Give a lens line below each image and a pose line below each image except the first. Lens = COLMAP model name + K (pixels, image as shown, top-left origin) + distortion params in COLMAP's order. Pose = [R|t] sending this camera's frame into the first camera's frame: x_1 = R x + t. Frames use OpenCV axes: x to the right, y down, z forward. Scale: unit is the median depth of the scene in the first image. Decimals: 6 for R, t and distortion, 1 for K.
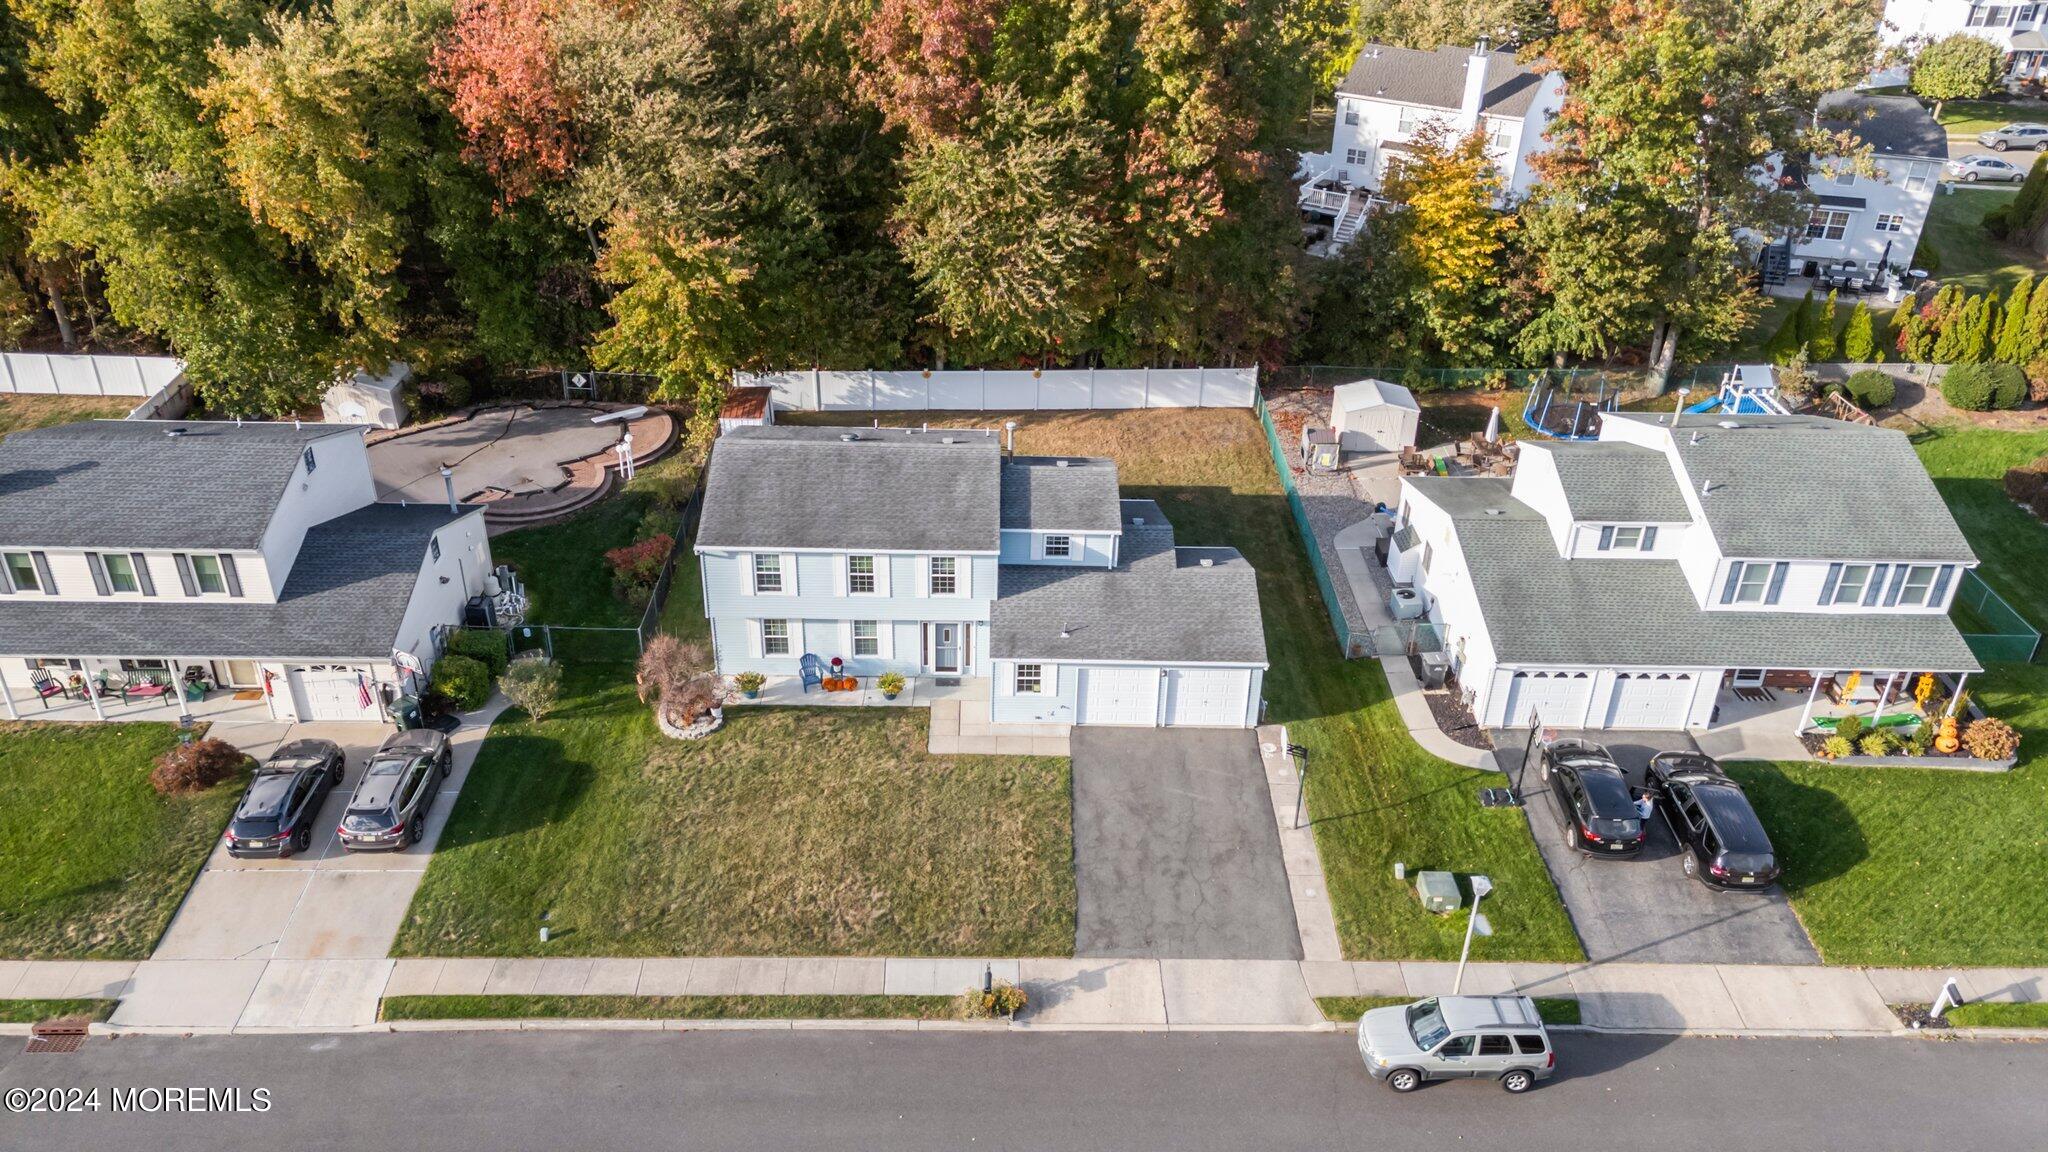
lens RADIAL K [[1480.5, 0, 1021.6], [0, 1480.5, 564.8], [0, 0, 1]] dist [0.079285, -0.072591]
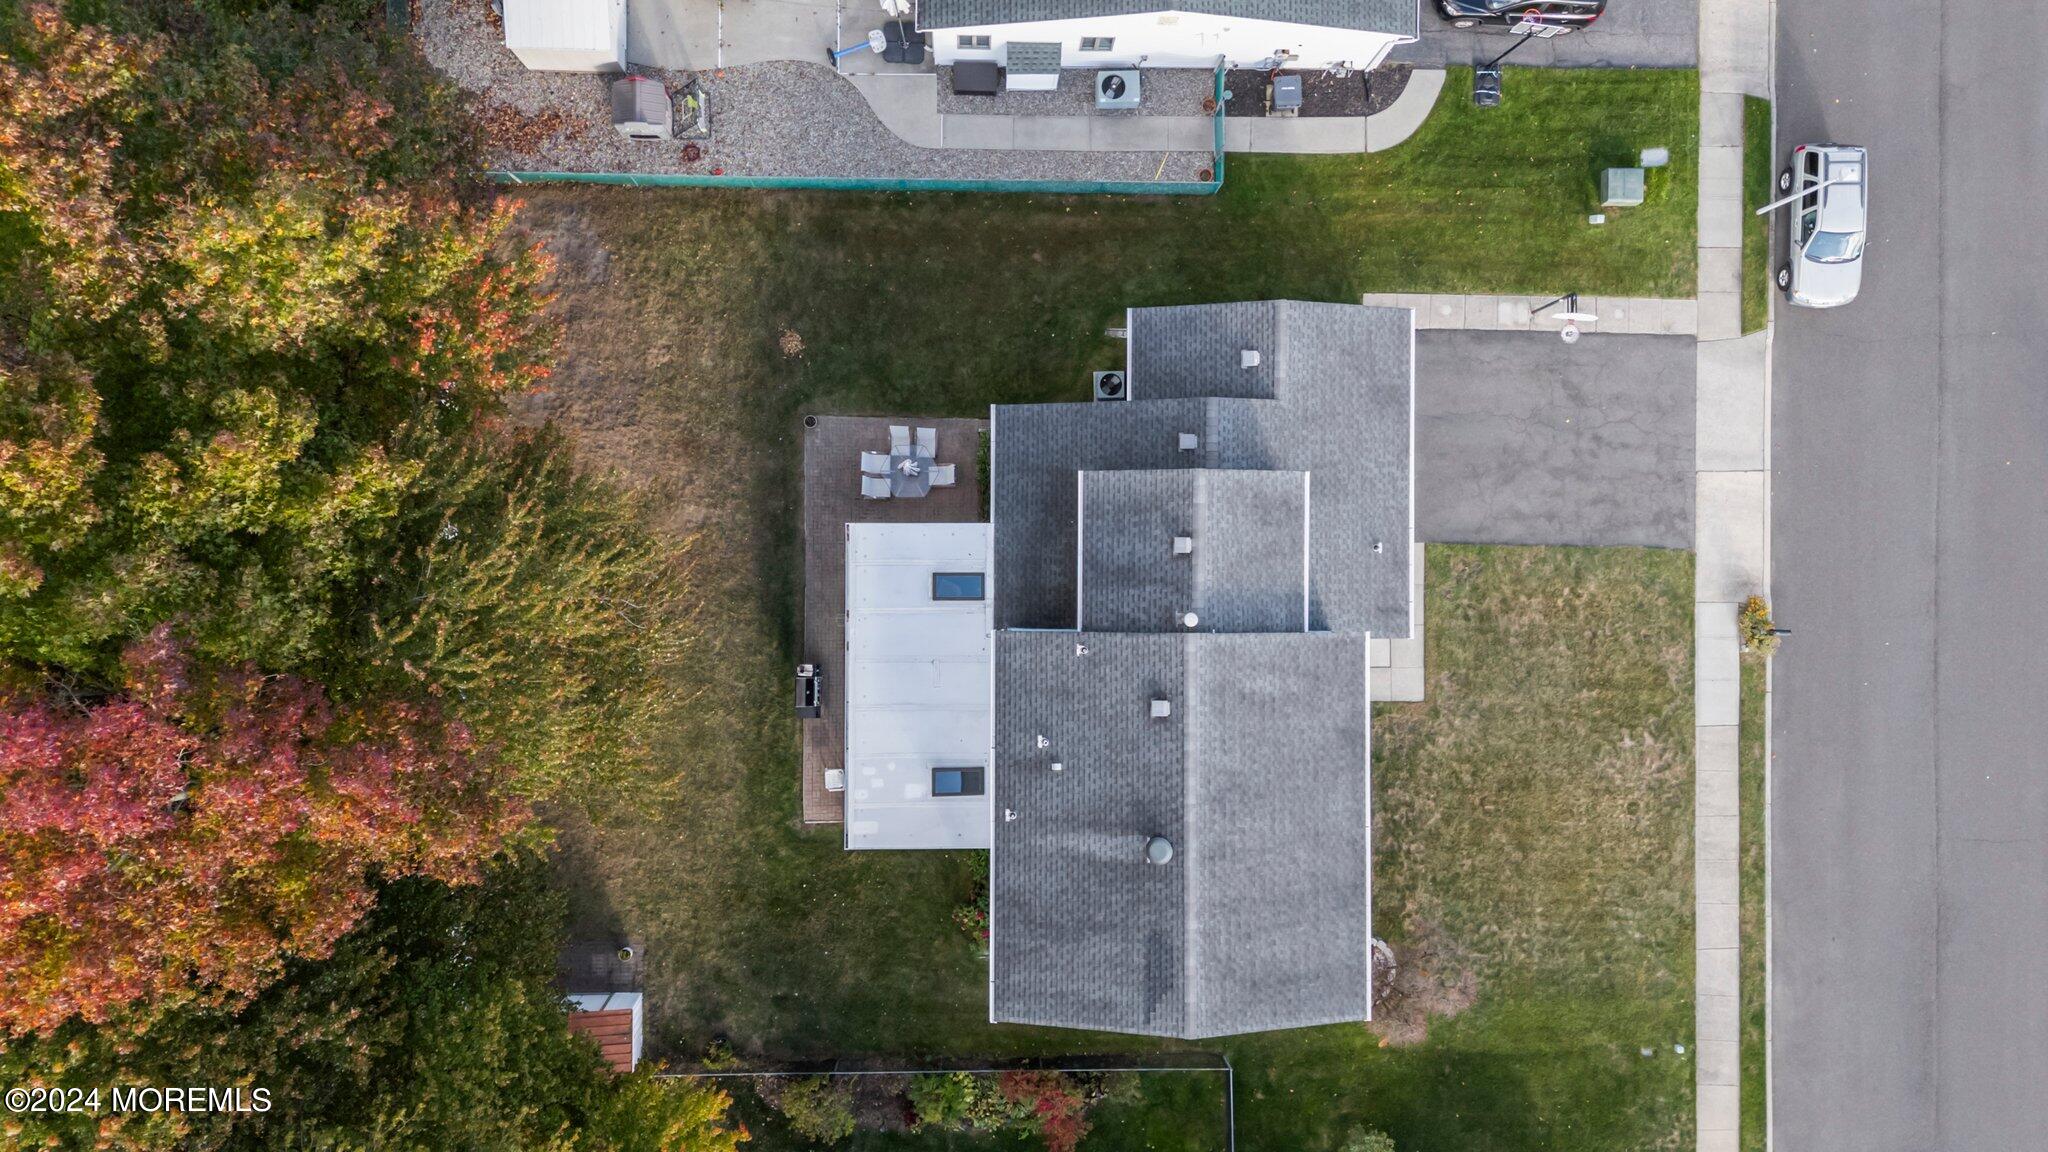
lens RADIAL K [[1480.5, 0, 1025.2], [0, 1480.5, 572.1], [0, 0, 1]] dist [0.079285, -0.072591]
pose [[0.014778, -0.999722, -0.018375, 0.027577], [0.473286, -0.009195, 0.880861, -0.767164], [-0.880785, -0.021714, 0.473019, 0.767610]]
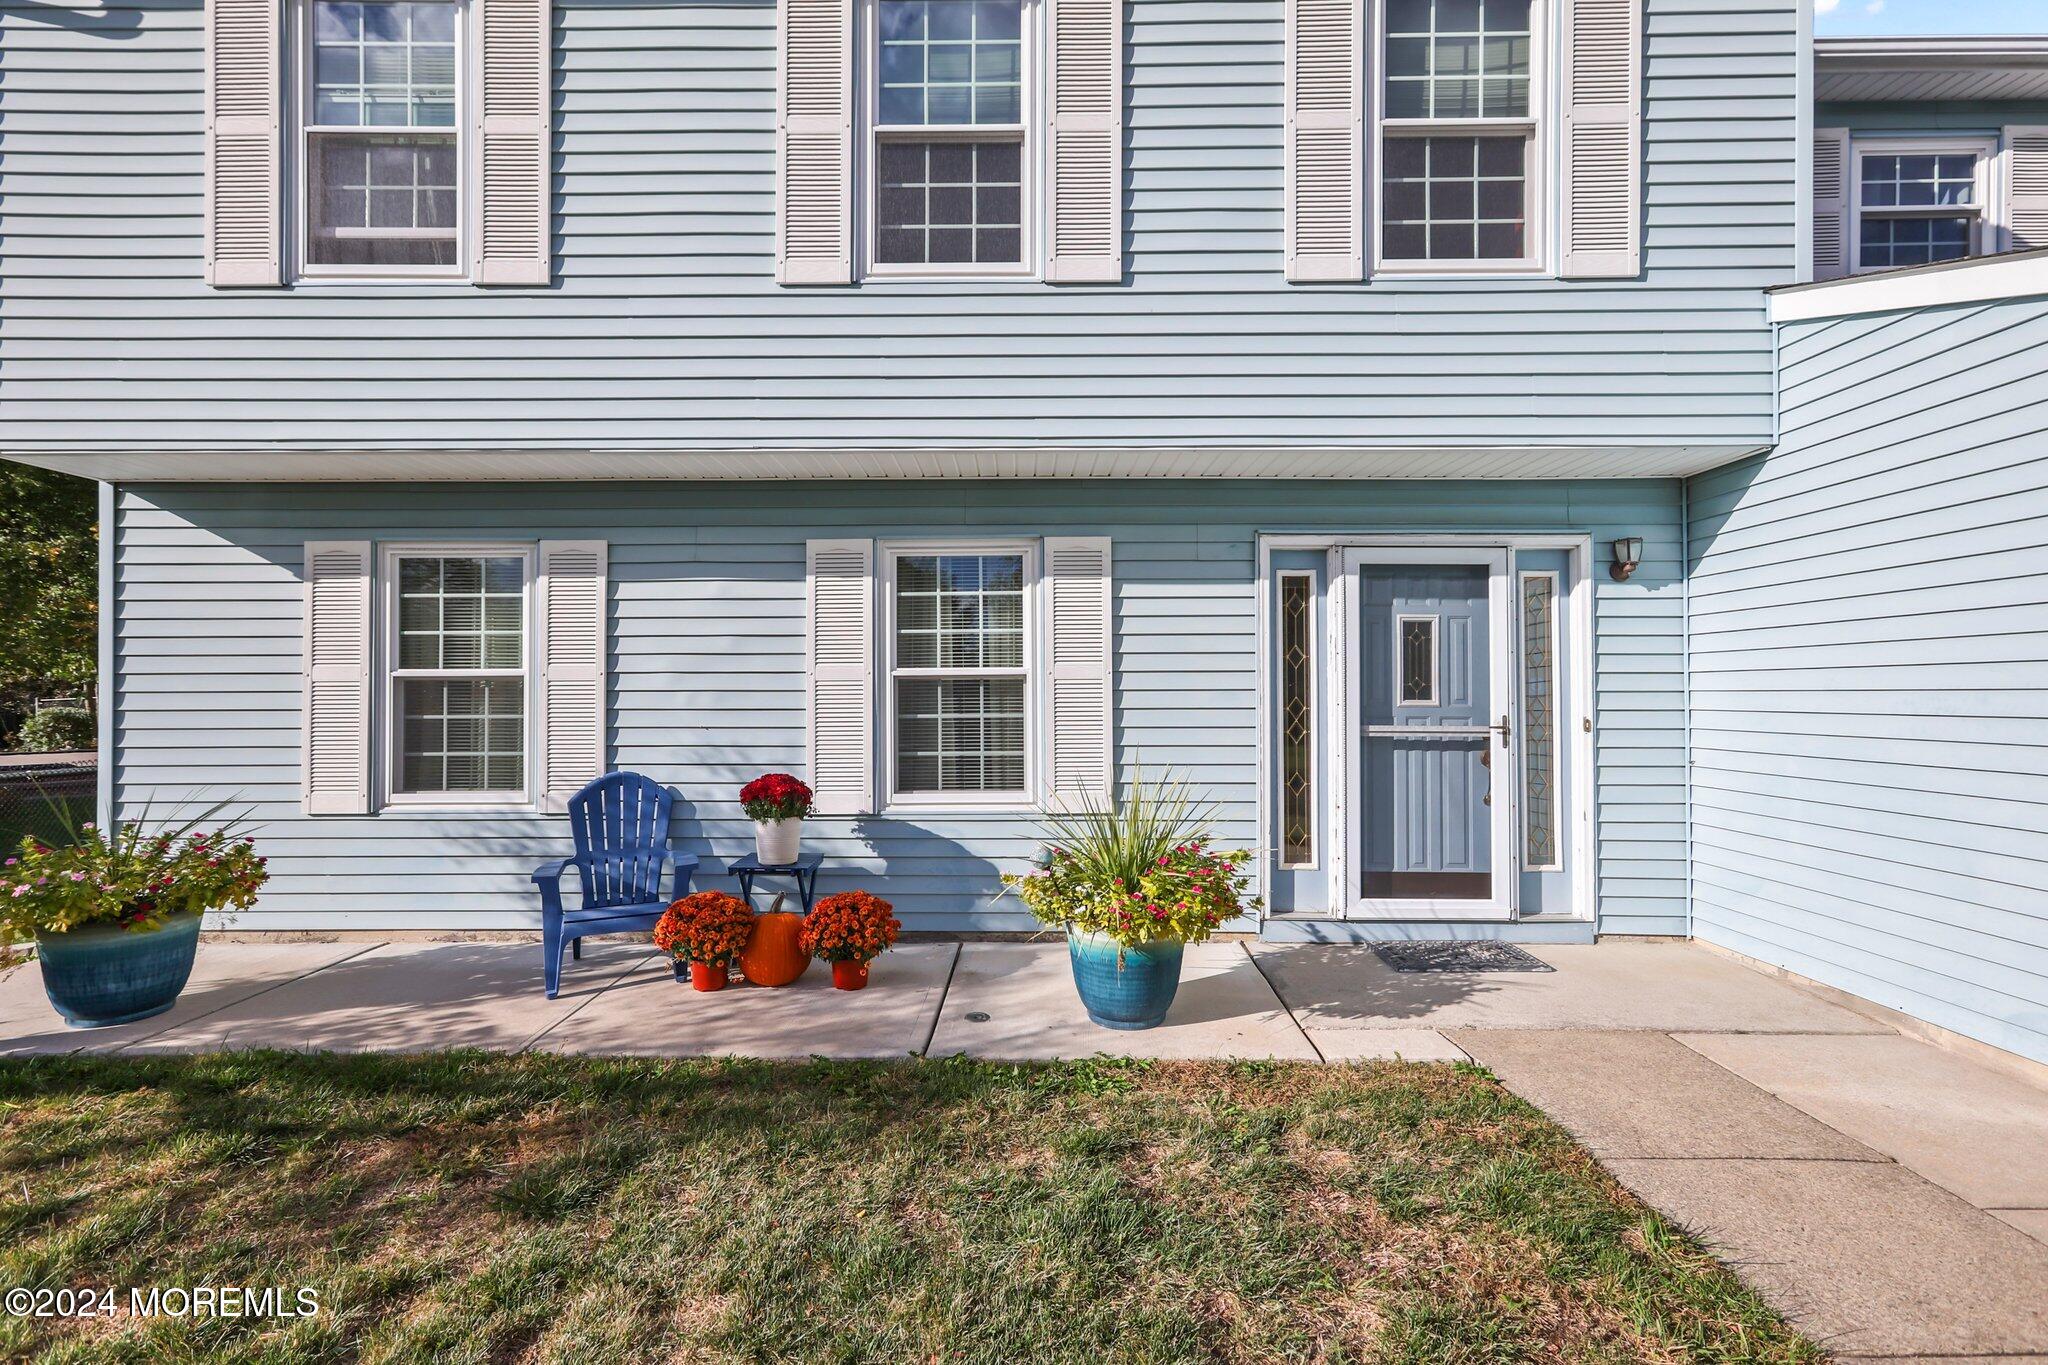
lens RADIAL K [[917.4, 0, 1028.2], [0, 917.4, 685.0], [0, 0, 1]] dist [-0.003356, 0.007141]
pose [[0.999452, -0.023298, -0.023526, -0.097617], [0.008188, 0.862383, -0.506190, 0.108667], [0.032082, 0.505720, 0.862101, 0.938199]]
